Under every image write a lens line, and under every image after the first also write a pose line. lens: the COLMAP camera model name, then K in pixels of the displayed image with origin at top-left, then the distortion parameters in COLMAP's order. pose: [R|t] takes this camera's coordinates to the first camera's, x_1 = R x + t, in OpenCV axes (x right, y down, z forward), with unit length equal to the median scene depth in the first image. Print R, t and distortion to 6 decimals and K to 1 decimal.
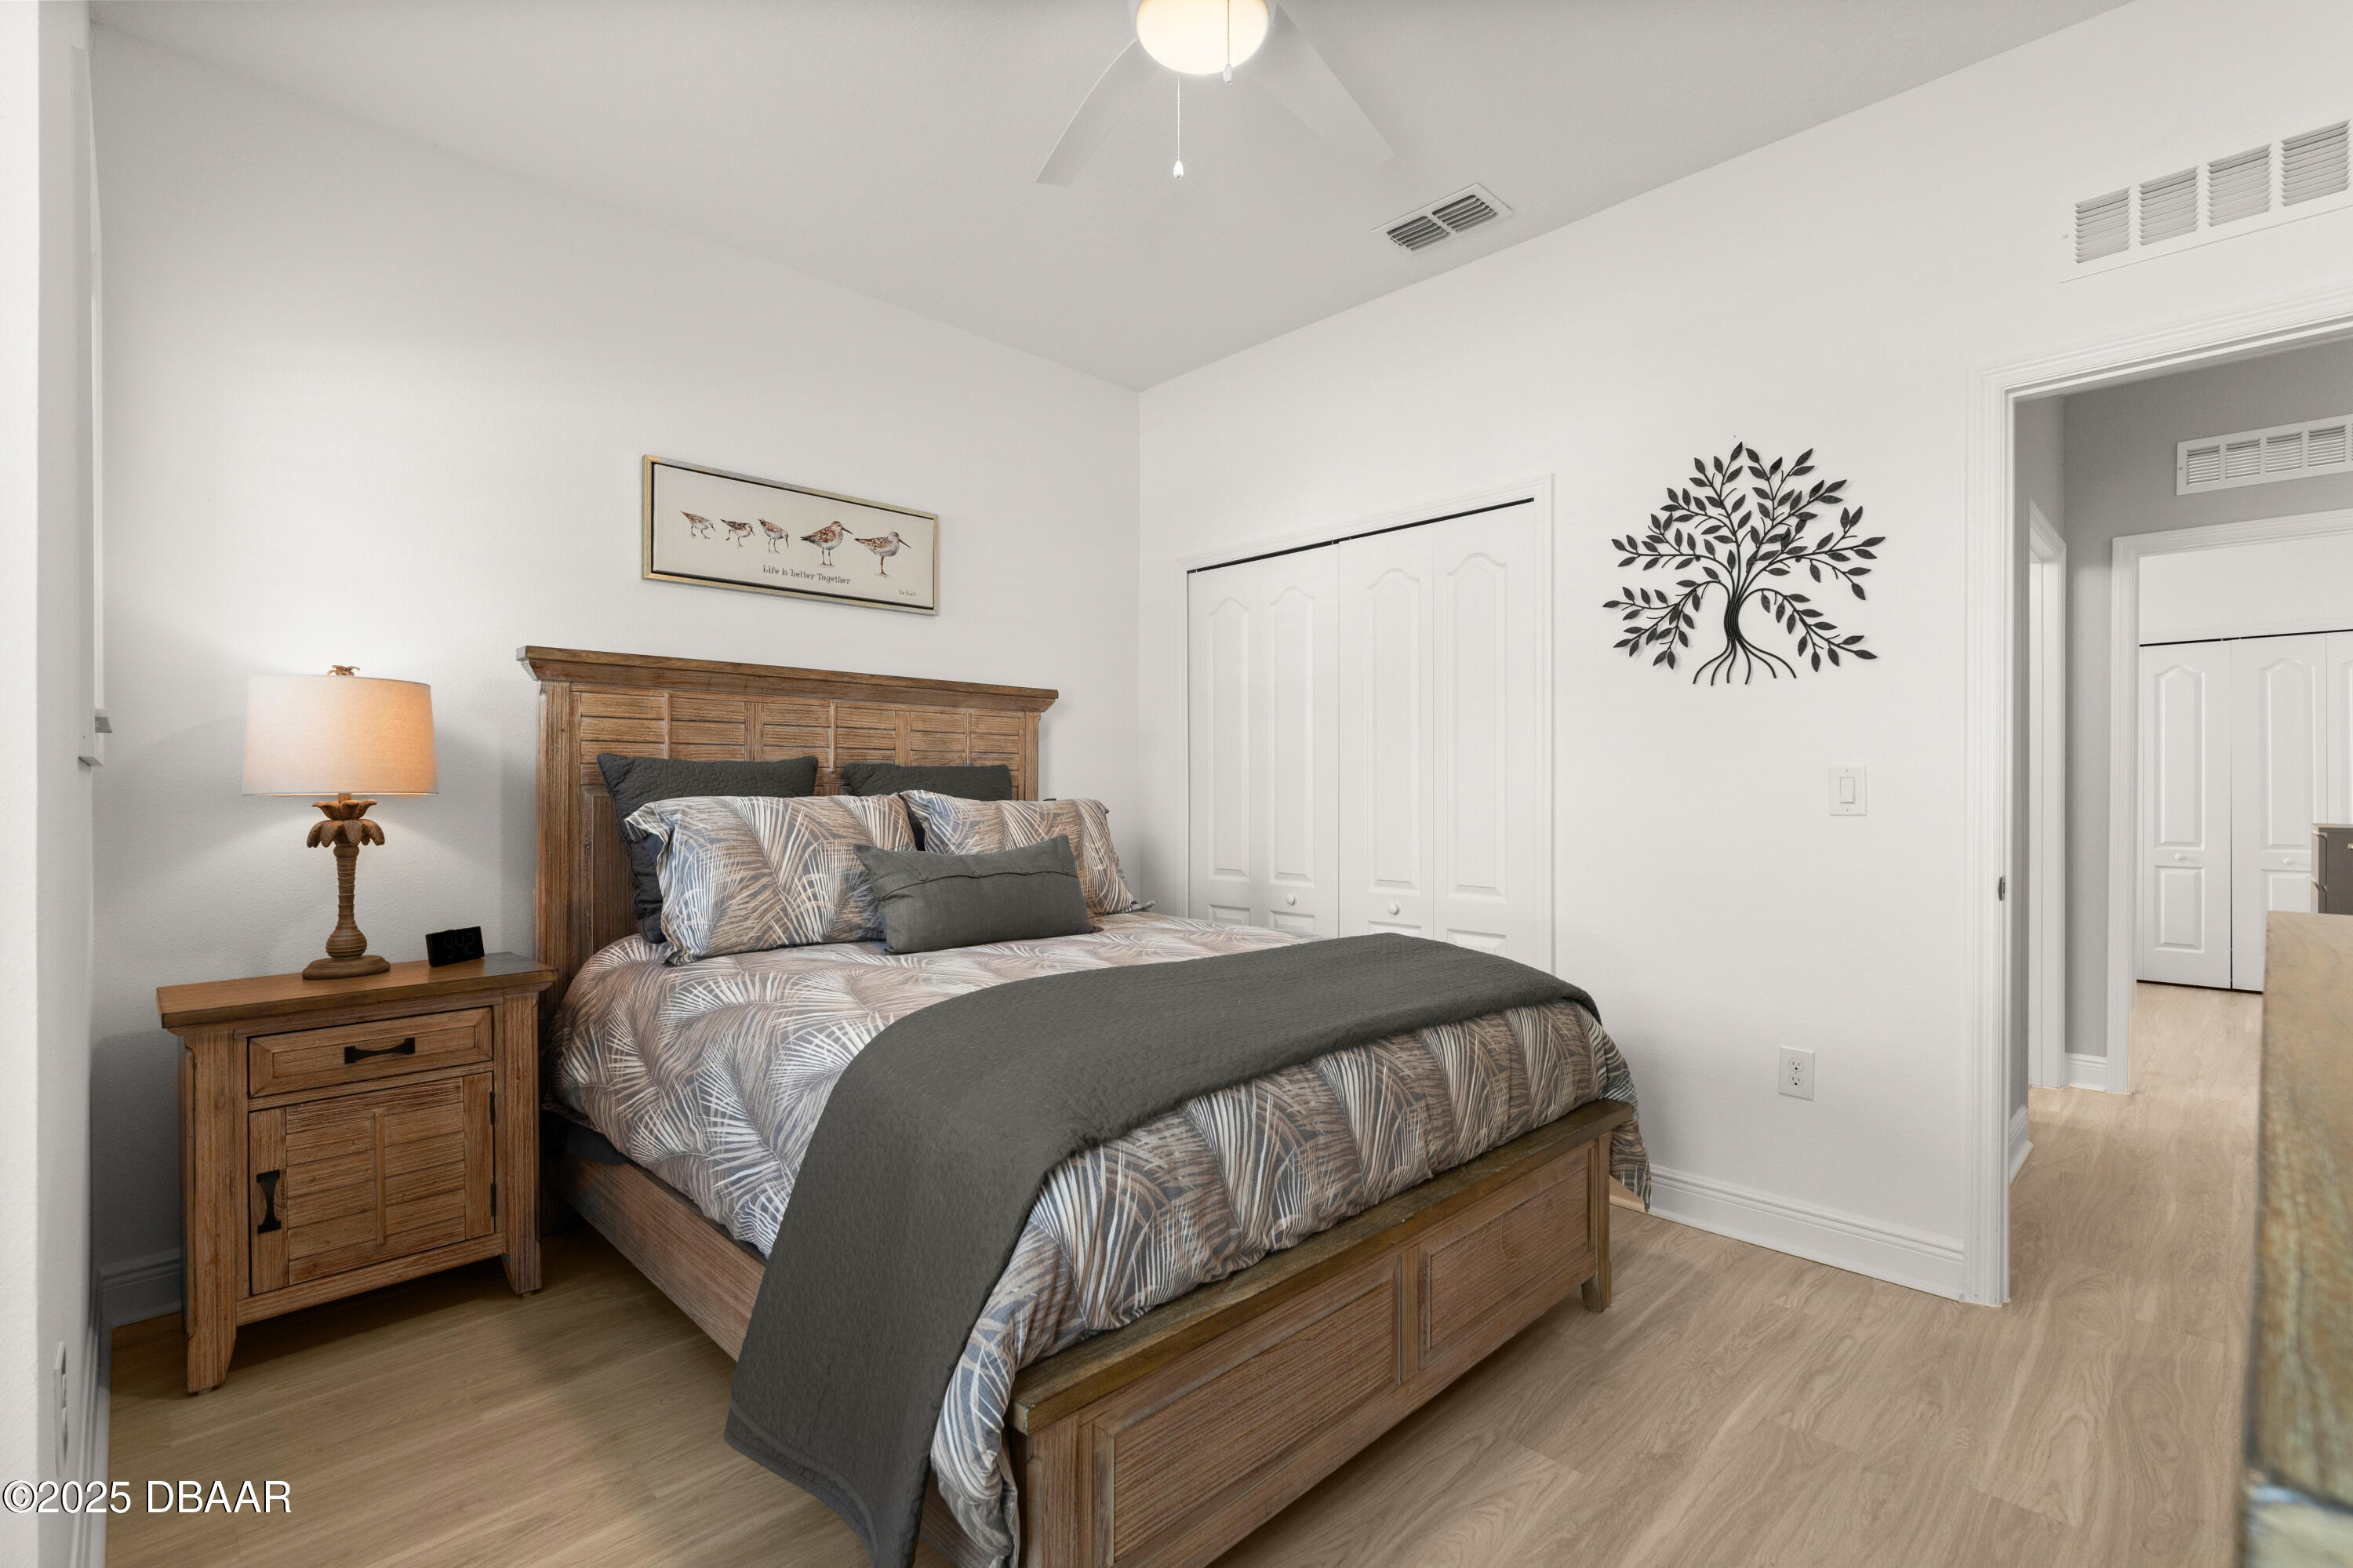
lens RADIAL K [[1068.9, 0, 1170.5], [0, 1068.9, 800.0], [0, 0, 1]] dist [-0.003307, 0.000164]
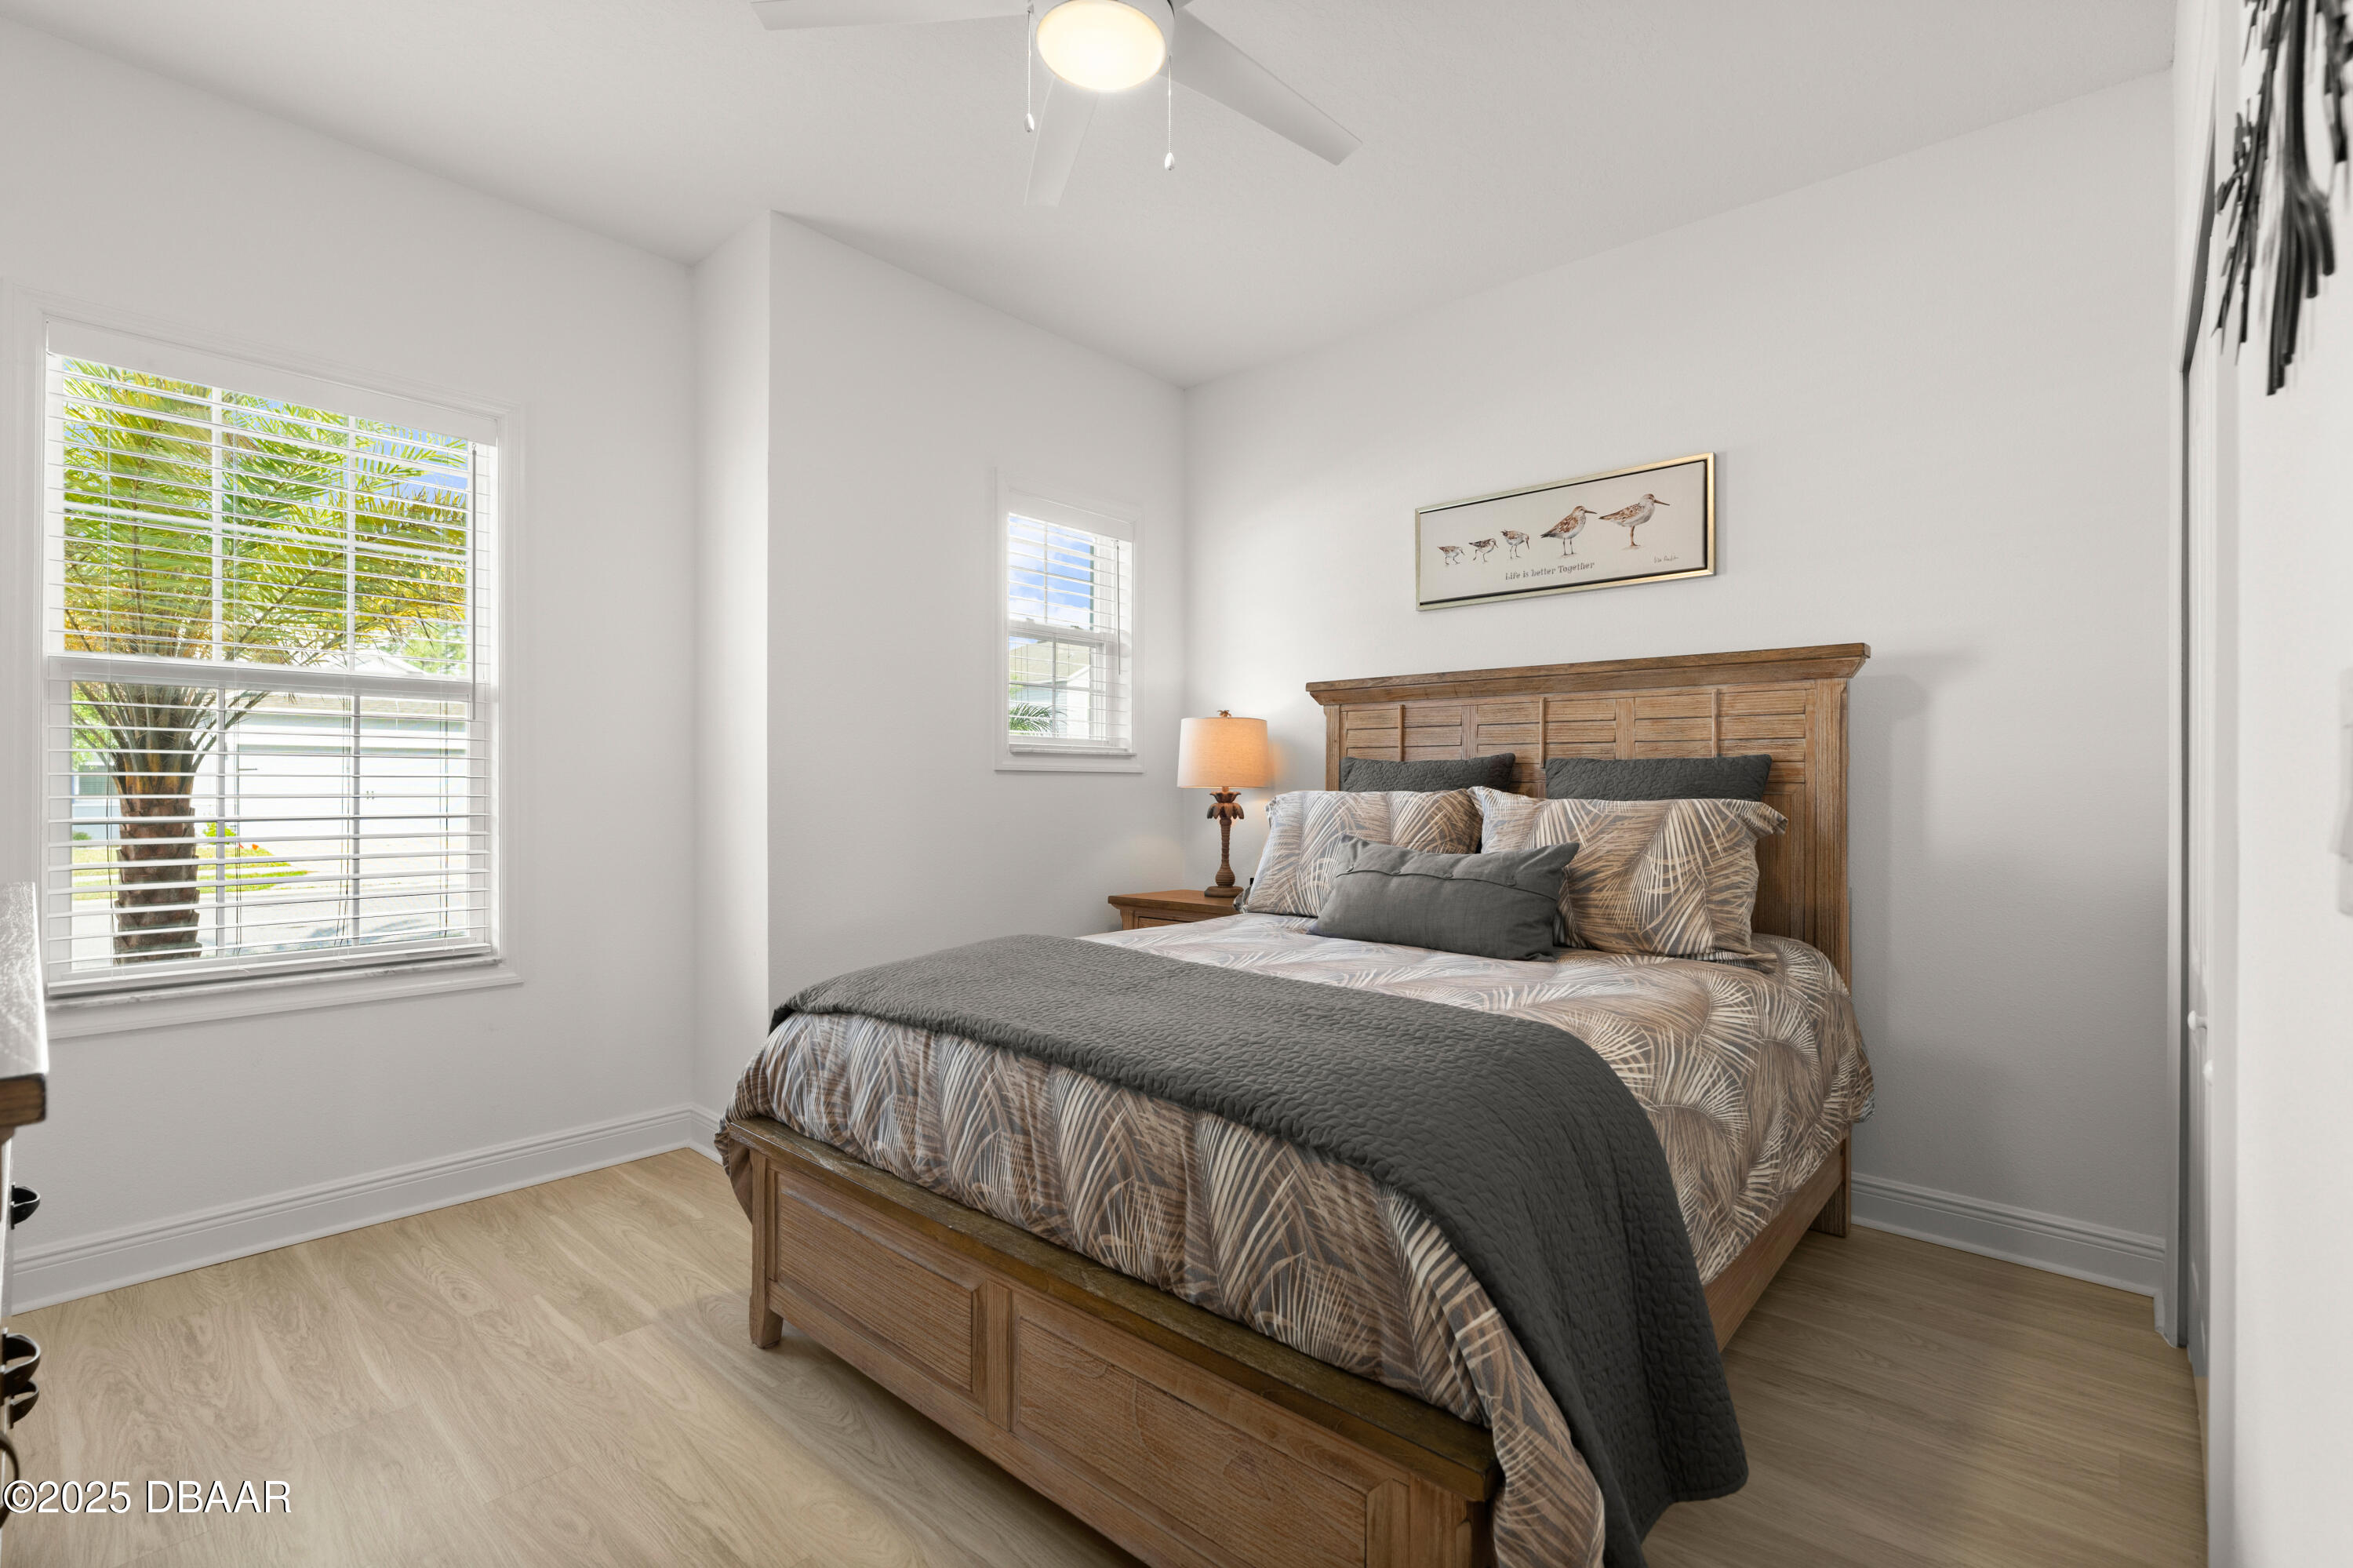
lens RADIAL K [[1068.9, 0, 1170.2], [0, 1068.9, 771.7], [0, 0, 1]] dist [-0.003307, 0.000164]
pose [[0.054497, -0.007803, -0.998483, 0.764981], [-0.011559, 0.999898, -0.008445, -0.012839], [0.998447, 0.012002, 0.054401, 0.718703]]
